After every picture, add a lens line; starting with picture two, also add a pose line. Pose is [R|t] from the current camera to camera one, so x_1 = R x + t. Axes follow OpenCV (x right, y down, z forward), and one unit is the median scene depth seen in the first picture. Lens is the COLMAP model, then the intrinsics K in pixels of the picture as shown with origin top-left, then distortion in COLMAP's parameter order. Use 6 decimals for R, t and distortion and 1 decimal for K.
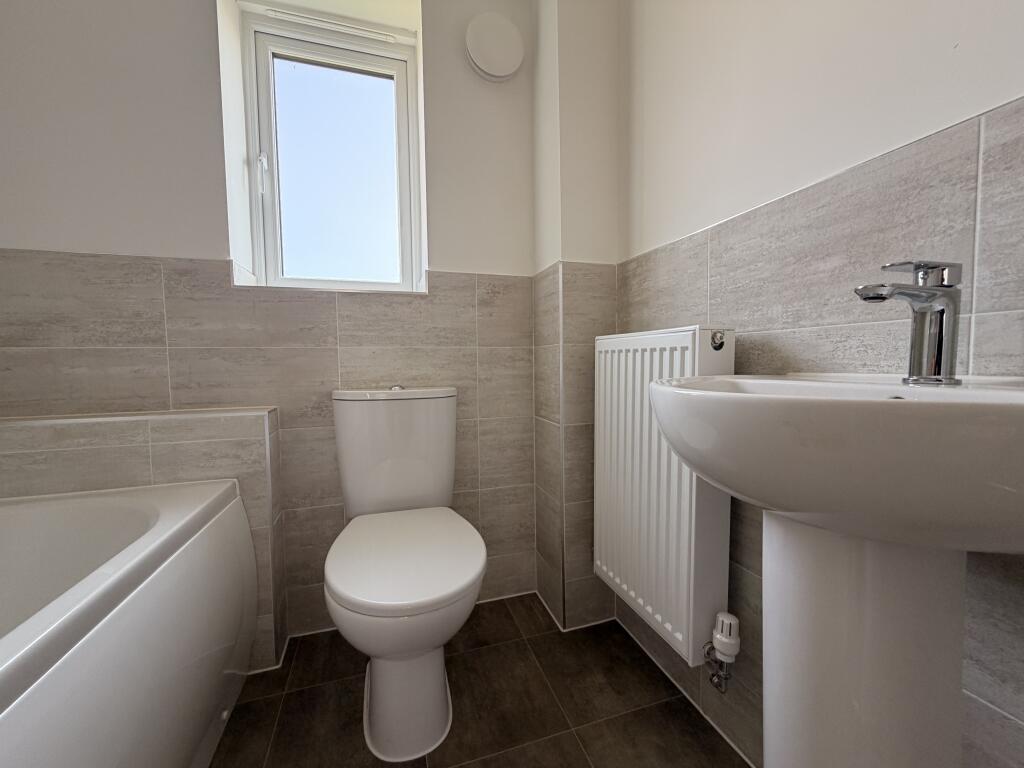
lens RADIAL K [[410.8, 0, 509.3], [0, 410.8, 383.6], [0, 0, 1]] dist [0.001548, -0.000964]
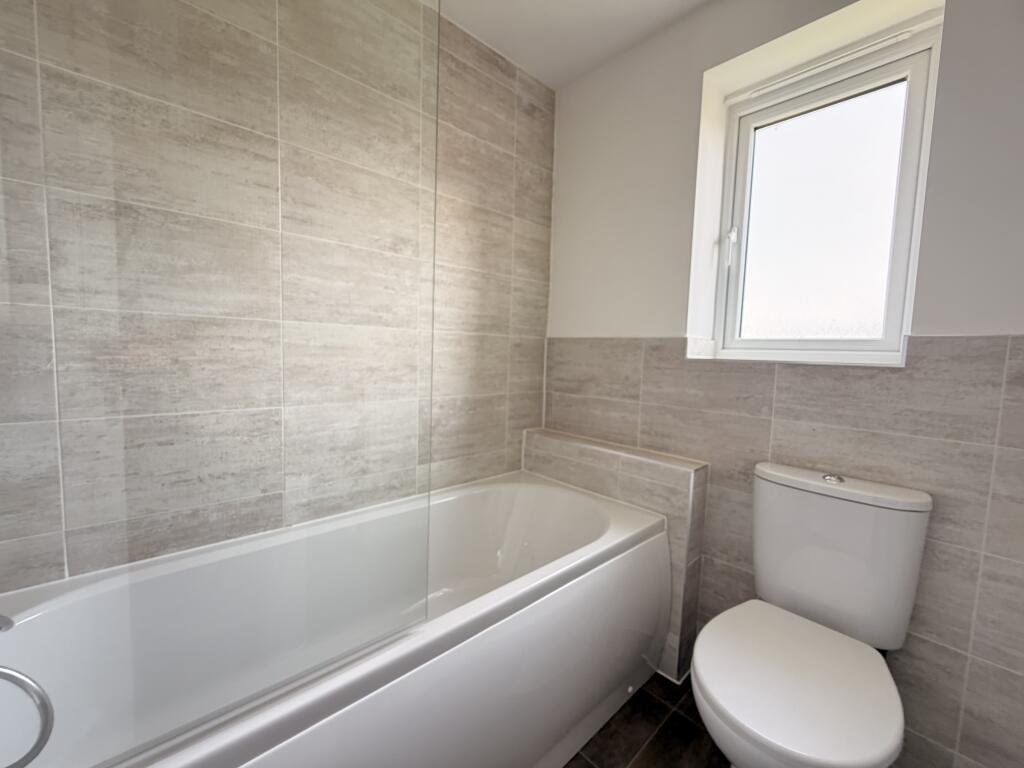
lens RADIAL K [[410.8, 0, 508.3], [0, 410.8, 383.7], [0, 0, 1]] dist [0.001548, -0.000964]
pose [[0.423909, 0.093492, -0.900866, 0.191658], [-0.086020, 0.994318, 0.062713, -0.178132], [0.901611, 0.050908, 0.429543, 0.005668]]
